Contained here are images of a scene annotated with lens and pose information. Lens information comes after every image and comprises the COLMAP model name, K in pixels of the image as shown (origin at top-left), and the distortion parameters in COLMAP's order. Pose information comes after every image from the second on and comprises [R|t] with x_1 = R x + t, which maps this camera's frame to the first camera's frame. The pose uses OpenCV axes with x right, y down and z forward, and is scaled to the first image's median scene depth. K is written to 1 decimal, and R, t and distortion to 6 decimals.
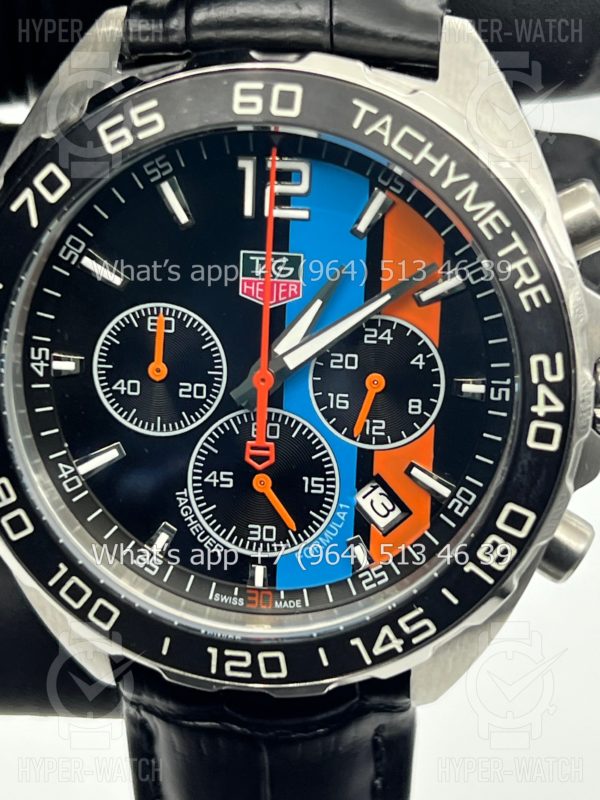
lens RADIAL K [[1818.4, 0, 321.0], [0, 1818.4, 379.2], [0, 0, 1]] dist [0.090359, -0.029205]
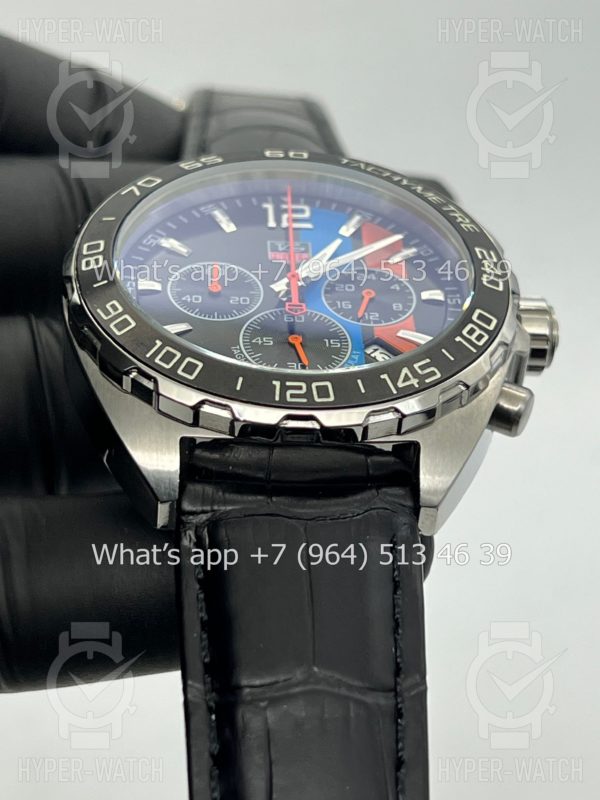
lens RADIAL K [[1874.6, 0, 300.0], [0, 1874.6, 400.0], [0, 0, 1]] dist [-0.002778, -0.112223]
pose [[0.979041, 0.083626, 0.185705, -0.291098], [0.113812, 0.531514, -0.839369, 1.283187], [-0.168898, 0.842911, 0.510856, 0.323273]]
